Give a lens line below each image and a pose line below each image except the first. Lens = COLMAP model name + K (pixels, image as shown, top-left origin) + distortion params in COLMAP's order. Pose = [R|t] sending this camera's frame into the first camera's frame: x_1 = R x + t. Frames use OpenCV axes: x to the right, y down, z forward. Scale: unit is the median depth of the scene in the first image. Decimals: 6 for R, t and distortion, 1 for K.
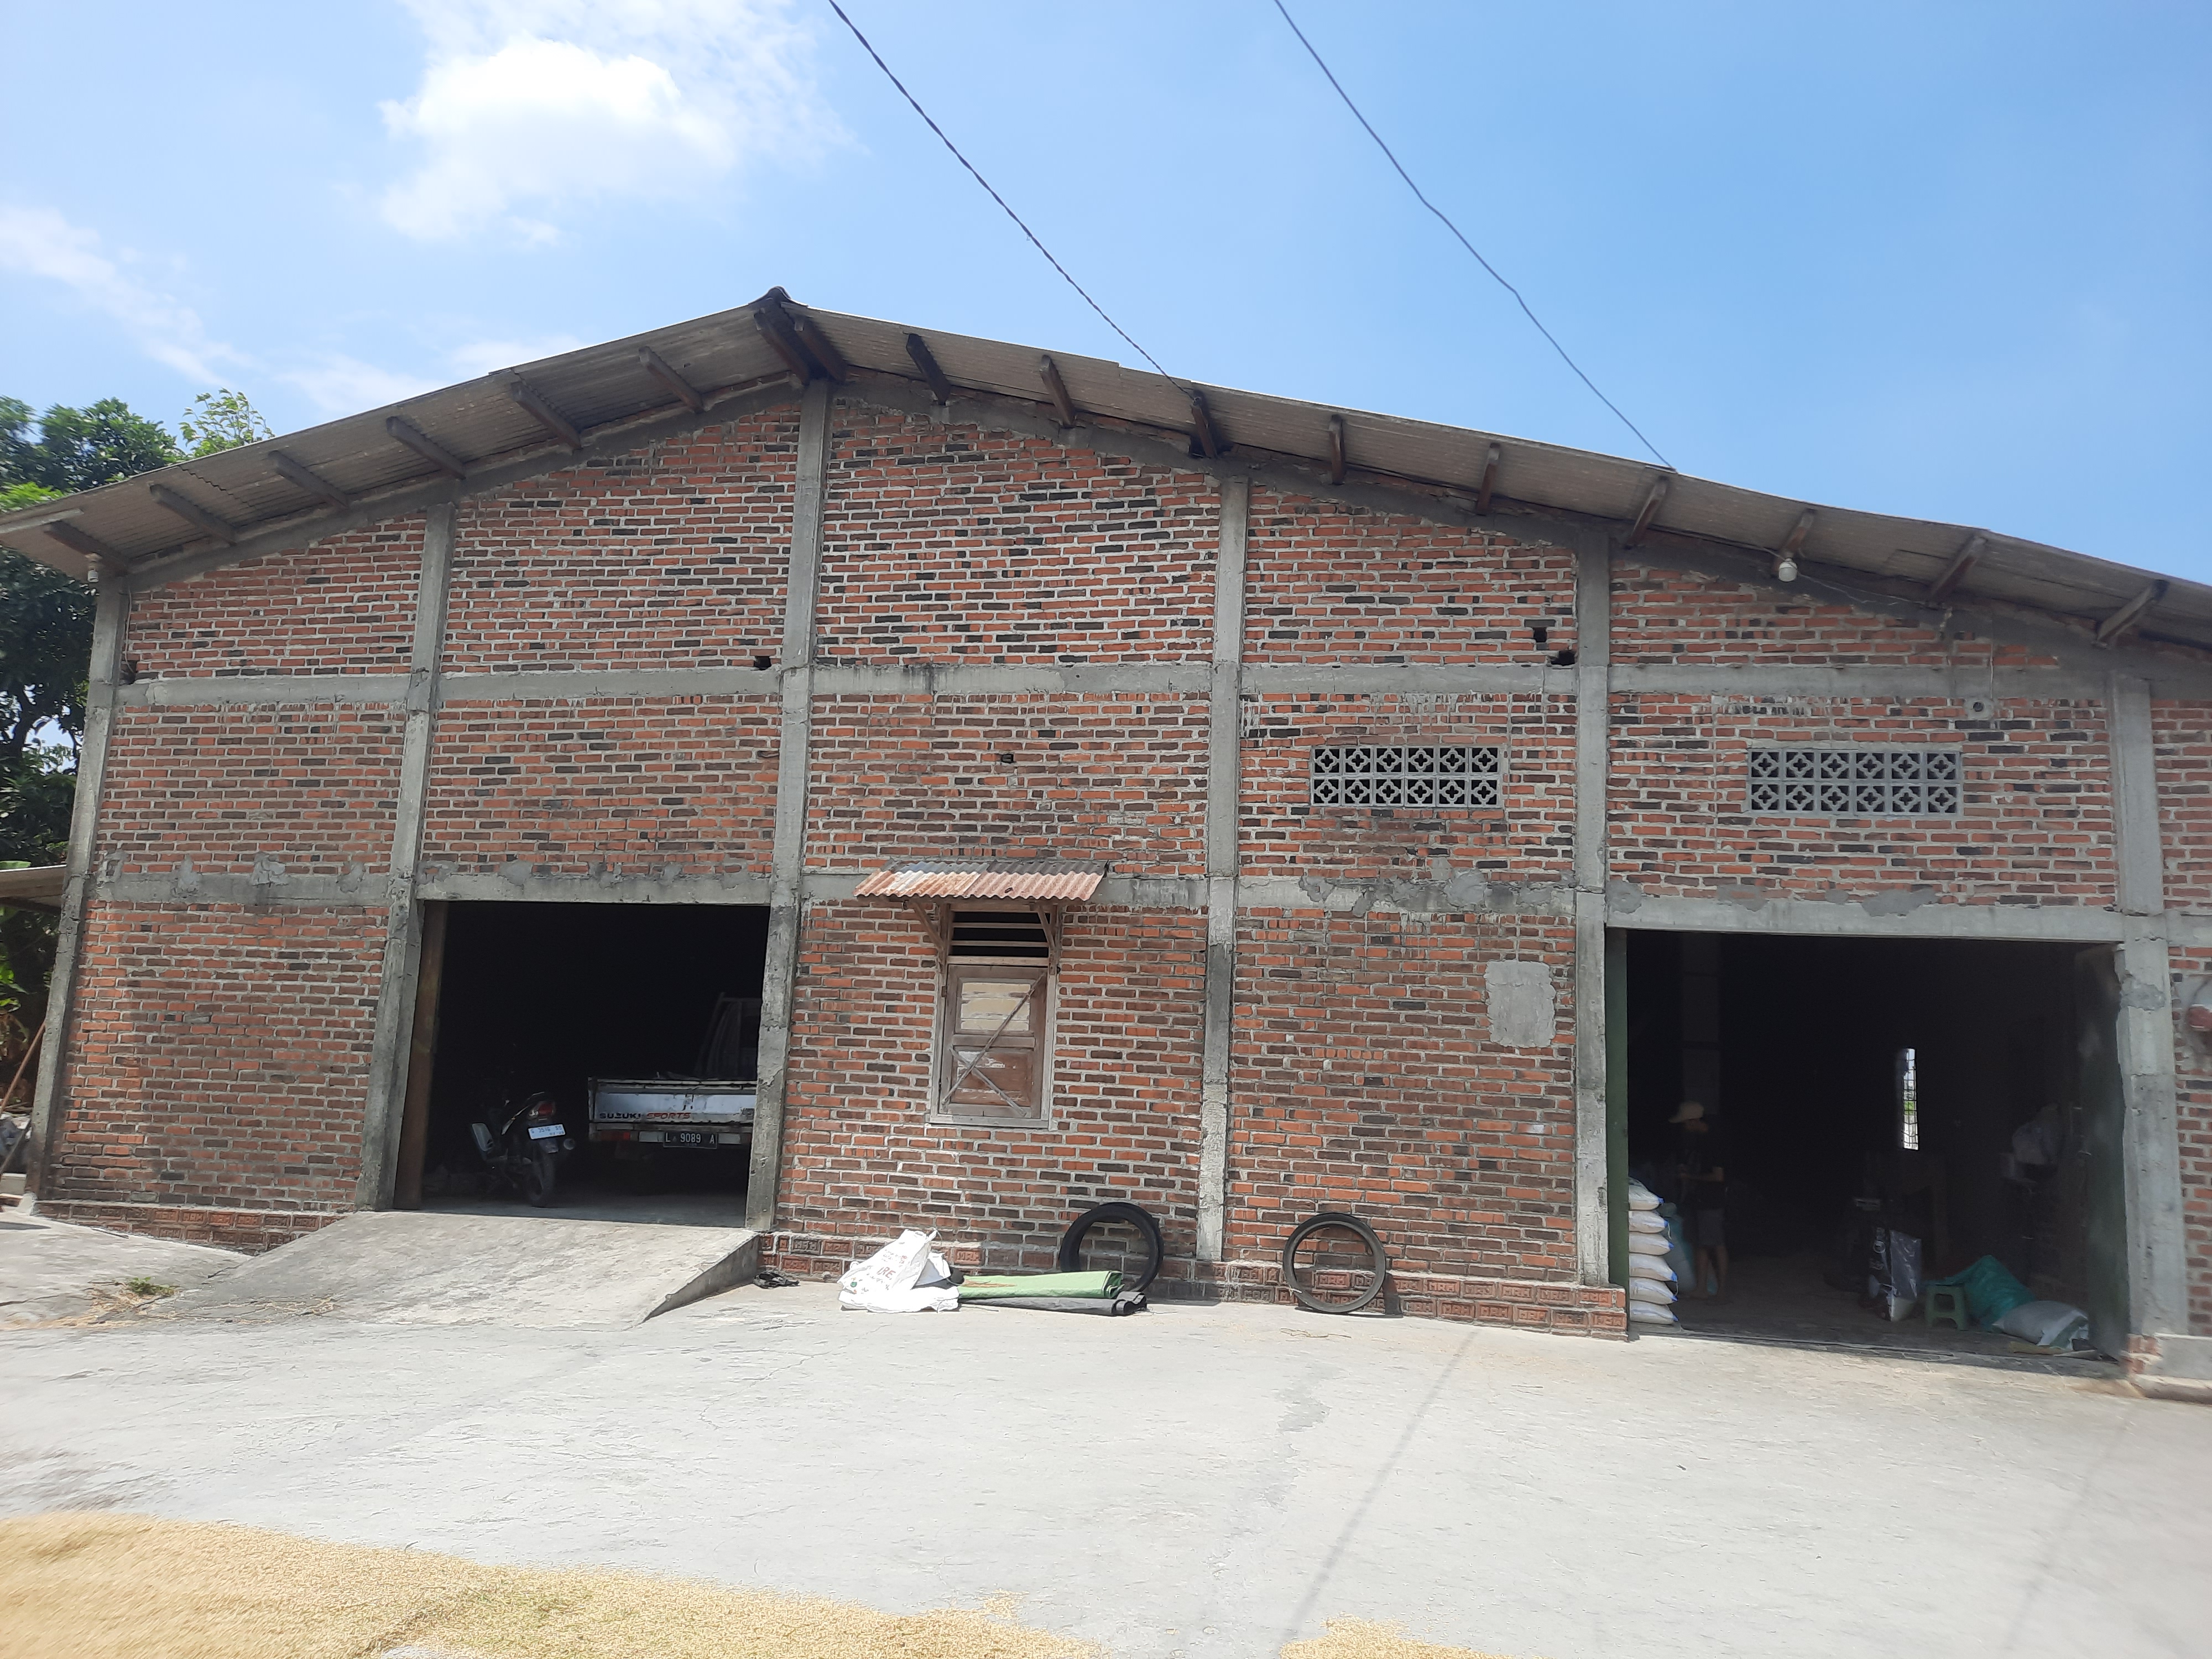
lens RADIAL K [[1614.8, 0, 1088.0], [0, 1614.8, 841.1], [0, 0, 1]] dist [0.037505, -0.026475]
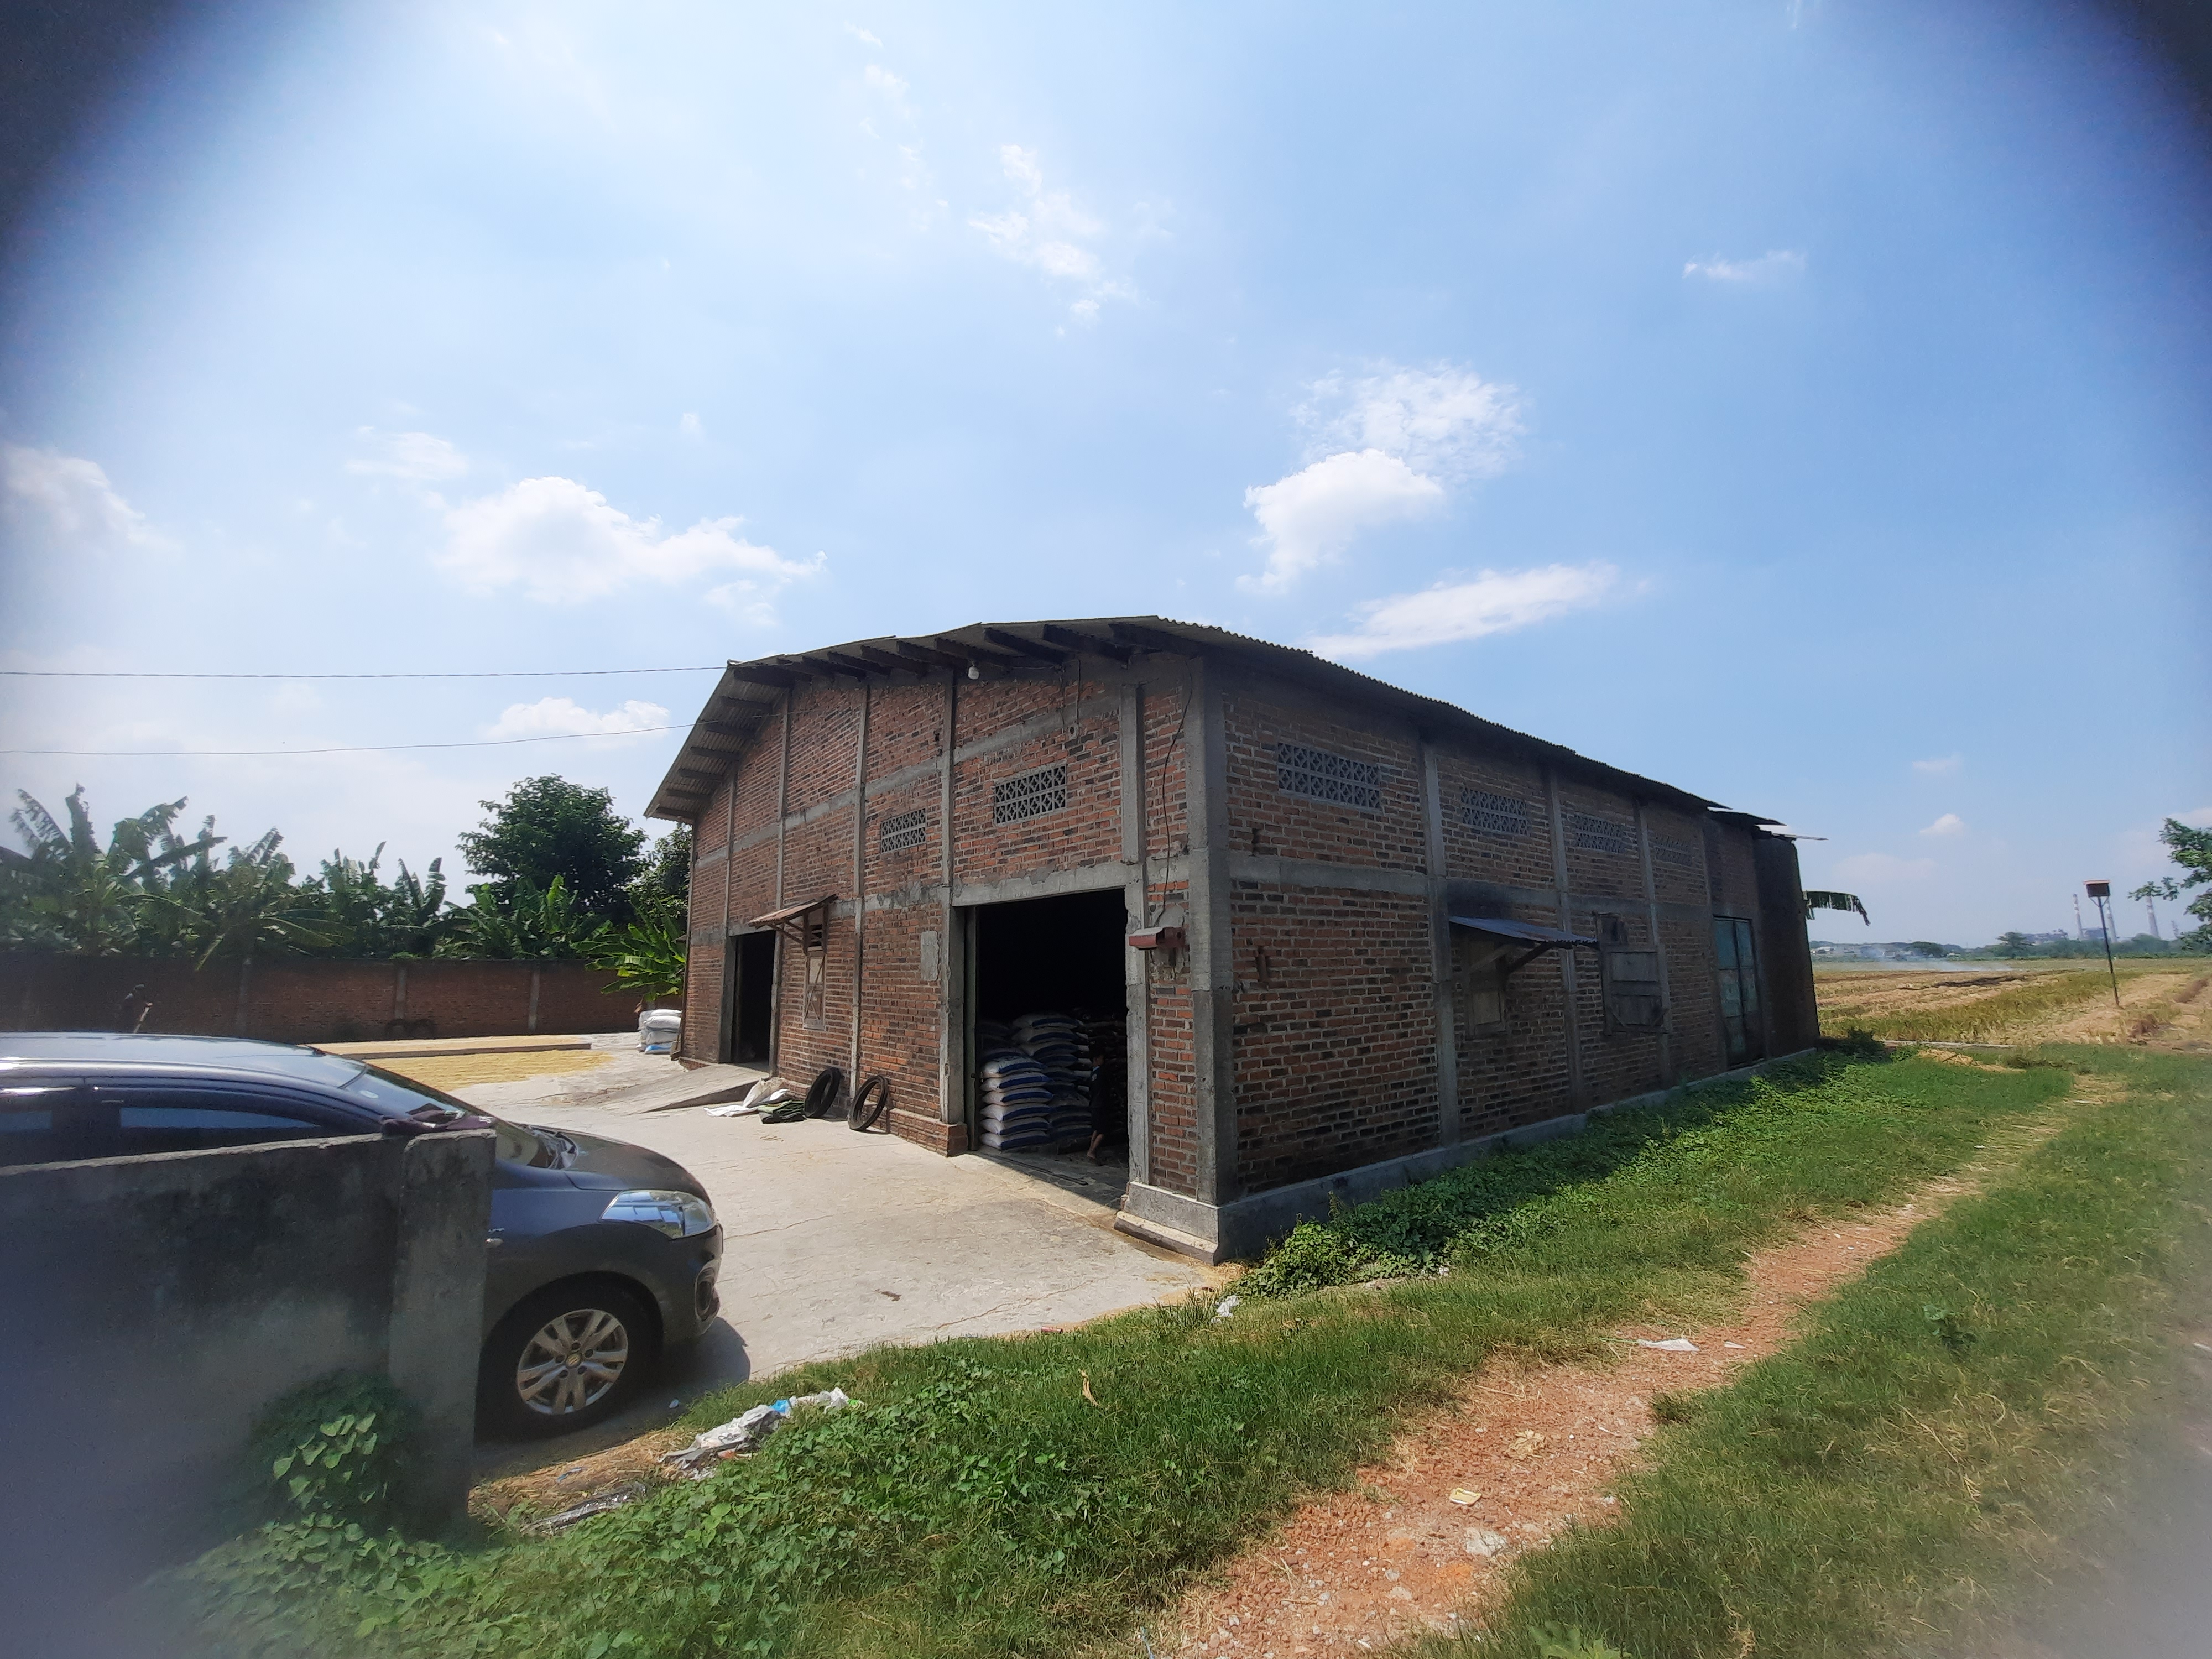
lens RADIAL K [[889.3, 0, 1102.0], [0, 889.3, 859.1], [0, 0, 1]] dist [0.004079, 0.000121]
pose [[0.750719, -0.129791, -0.647746, 1.036623], [0.124715, 0.990723, -0.053972, 0.073374], [0.648742, -0.040266, 0.759942, 0.413214]]
